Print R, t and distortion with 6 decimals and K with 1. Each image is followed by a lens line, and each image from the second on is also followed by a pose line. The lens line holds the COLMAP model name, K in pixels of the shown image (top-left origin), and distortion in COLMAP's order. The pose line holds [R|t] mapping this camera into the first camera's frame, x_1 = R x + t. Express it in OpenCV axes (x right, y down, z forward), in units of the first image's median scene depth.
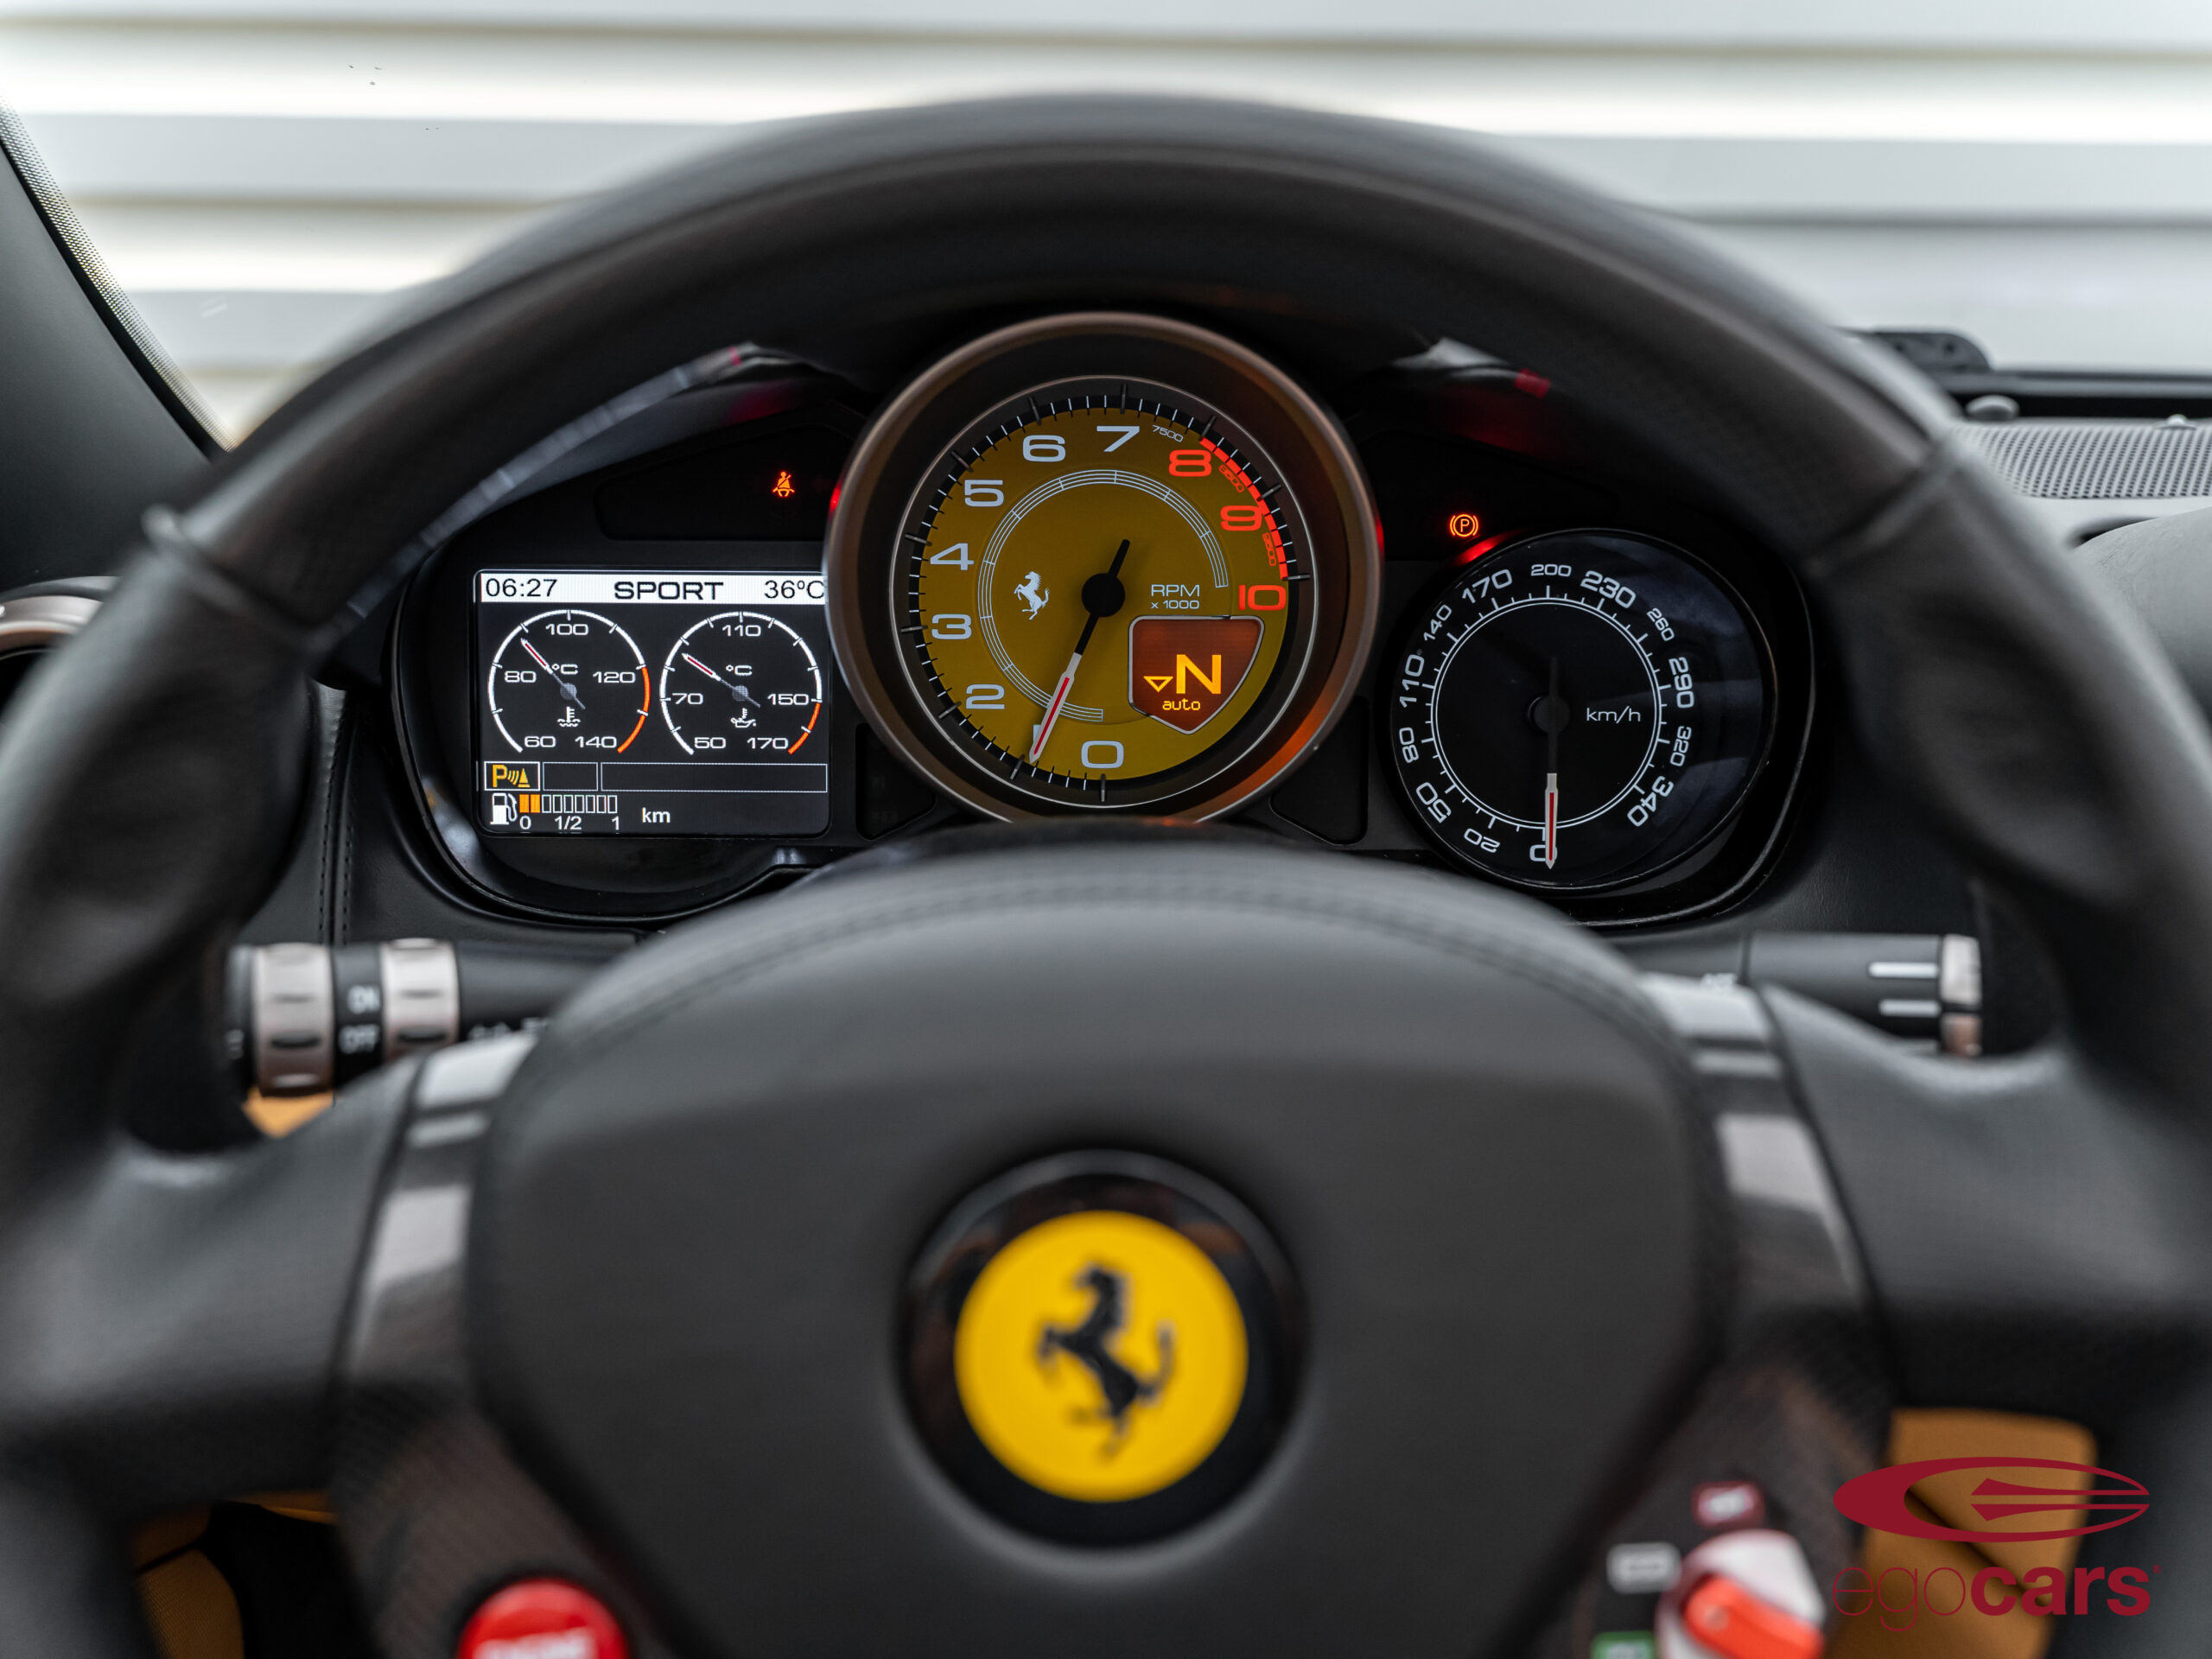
lens RADIAL K [[1995.4, 0, 1130.8], [0, 1995.4, 821.6], [0, 0, 1]] dist [0.012705, -0.020010]
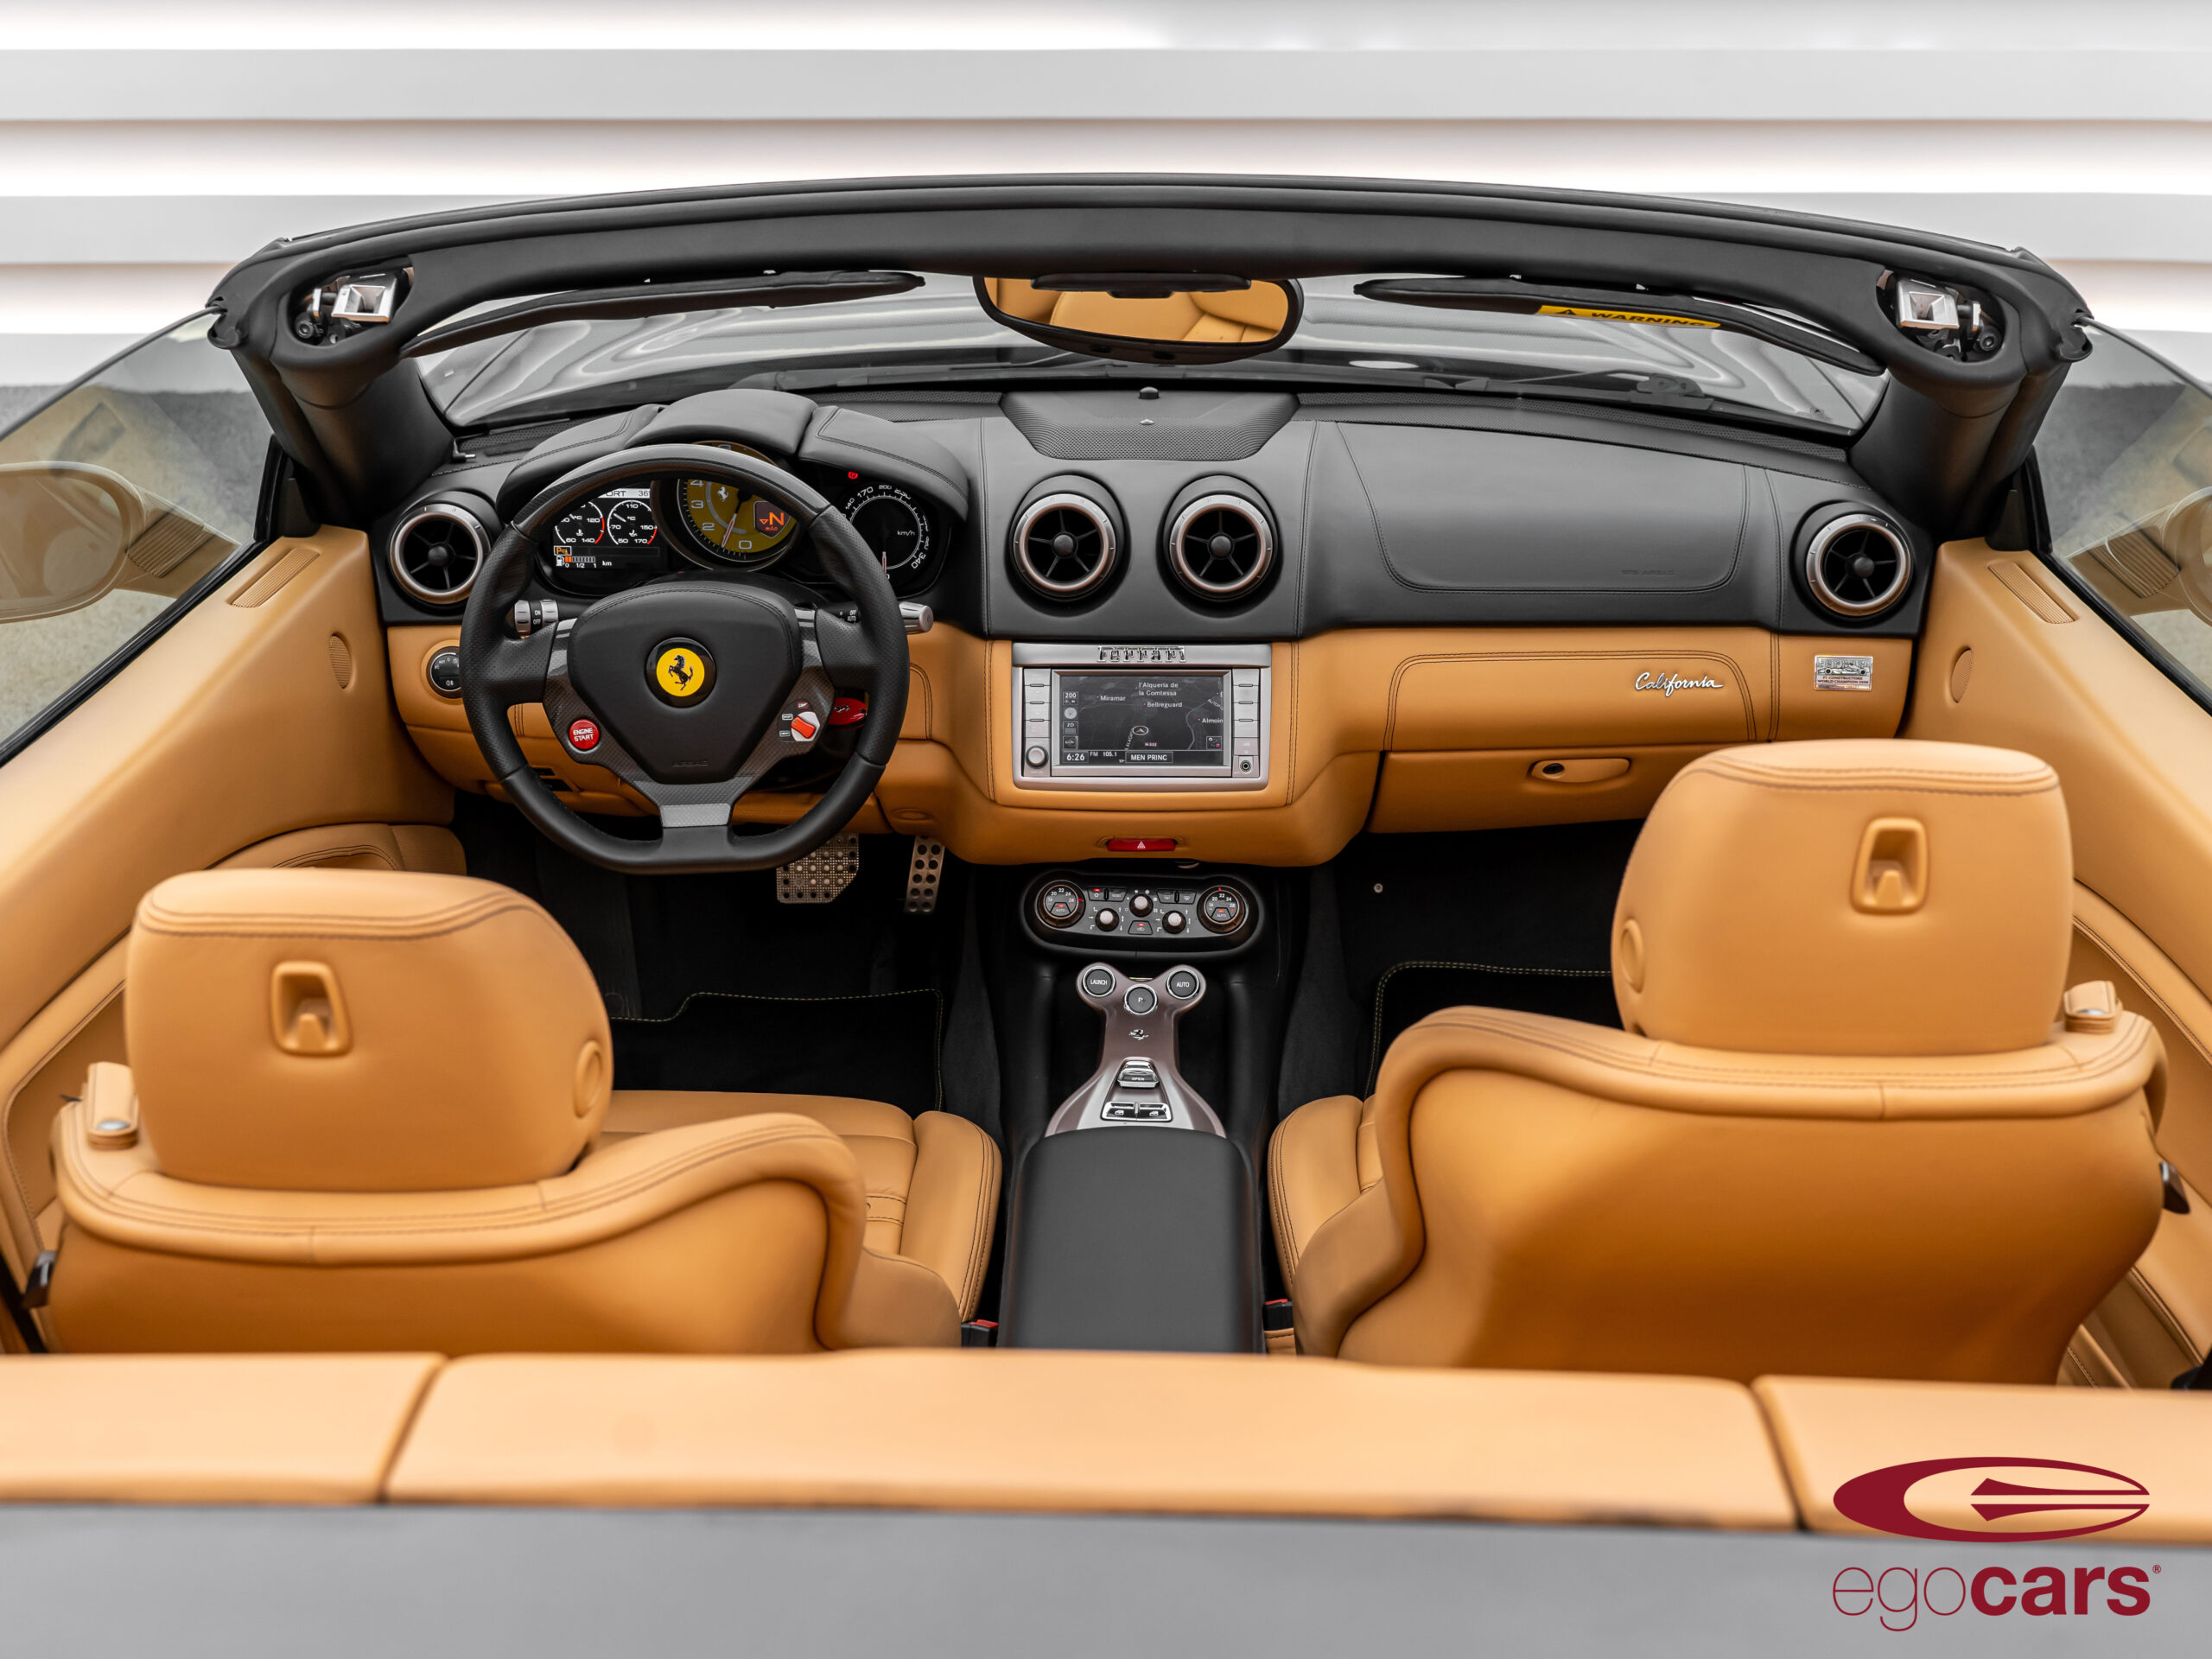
lens RADIAL K [[2419.3, 0, 1106.0], [0, 2419.3, 829.5], [0, 0, 1]] dist [0.009164, 0.005387]
pose [[0.998738, 0.011851, -0.048798, 0.772519], [-0.004940, 0.990226, 0.139386, -0.127880], [0.049973, -0.138969, 0.989035, -2.922596]]
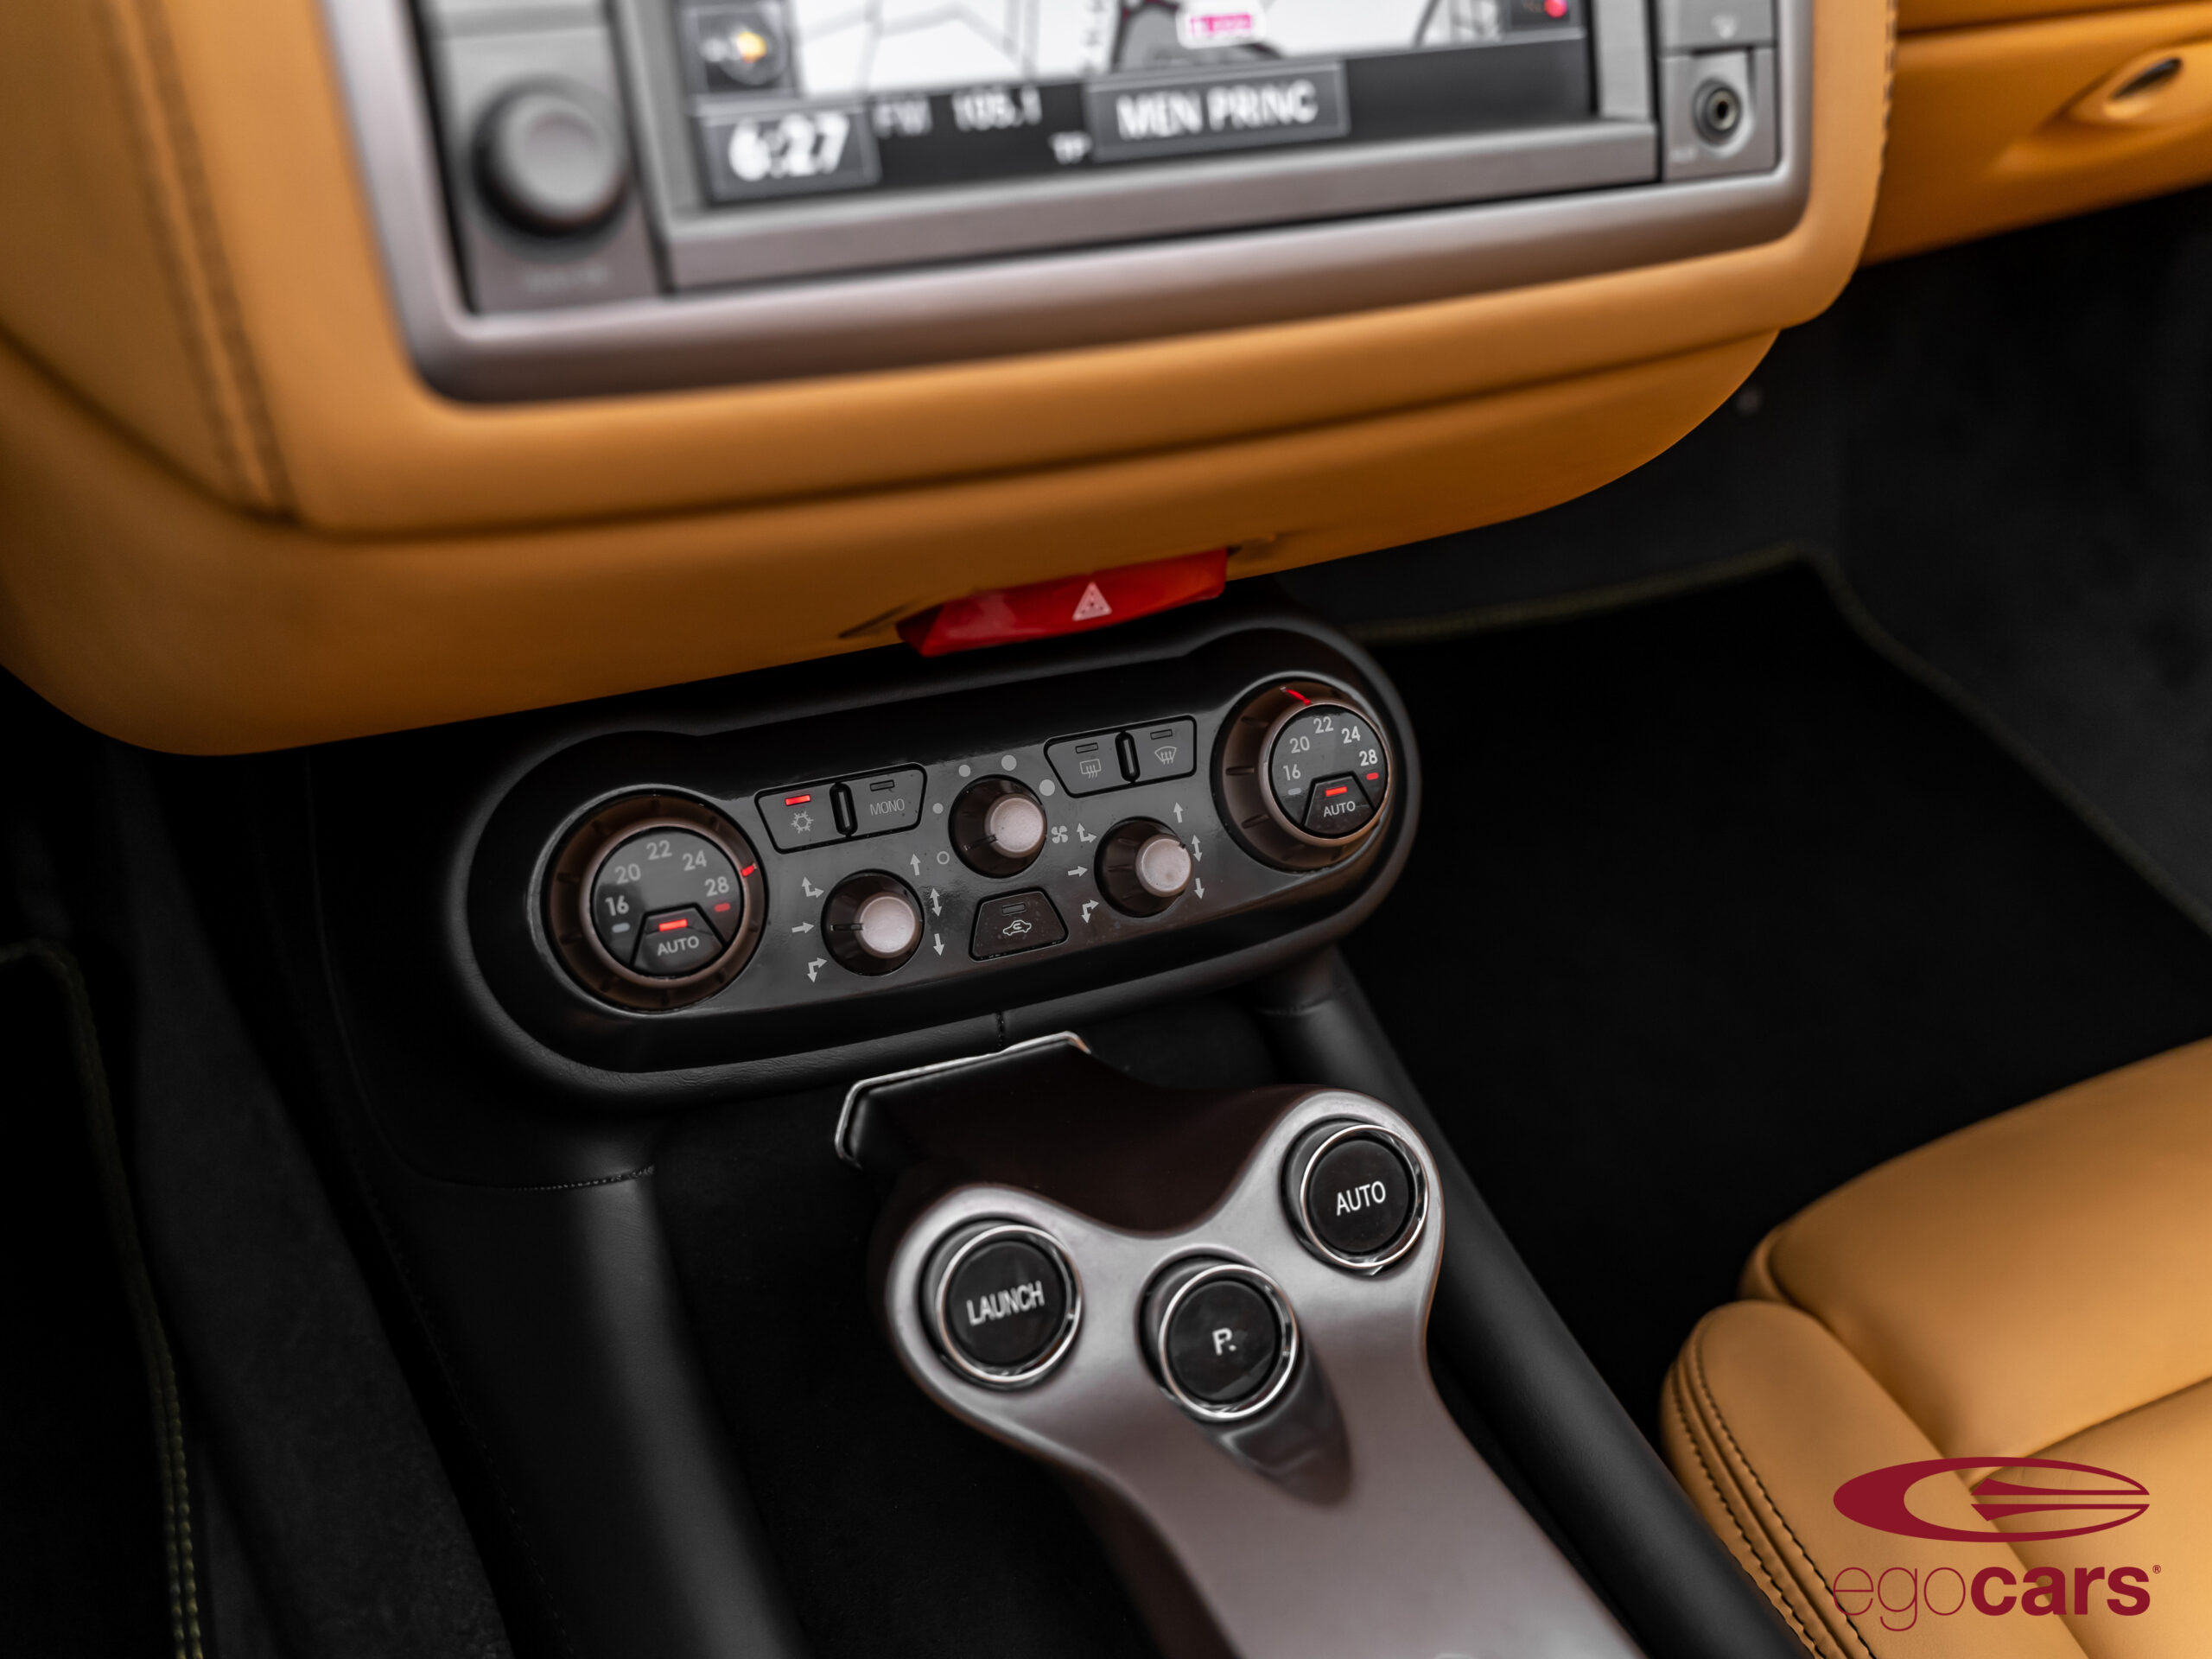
lens RADIAL K [[1995.4, 0, 1130.8], [0, 1995.4, 821.6], [0, 0, 1]] dist [0.012705, -0.020010]
pose [[0.915047, -0.199572, 0.350513, 0.421858], [0.048359, 0.917027, 0.395882, 0.241203], [-0.400437, -0.345300, 0.848774, 0.261730]]
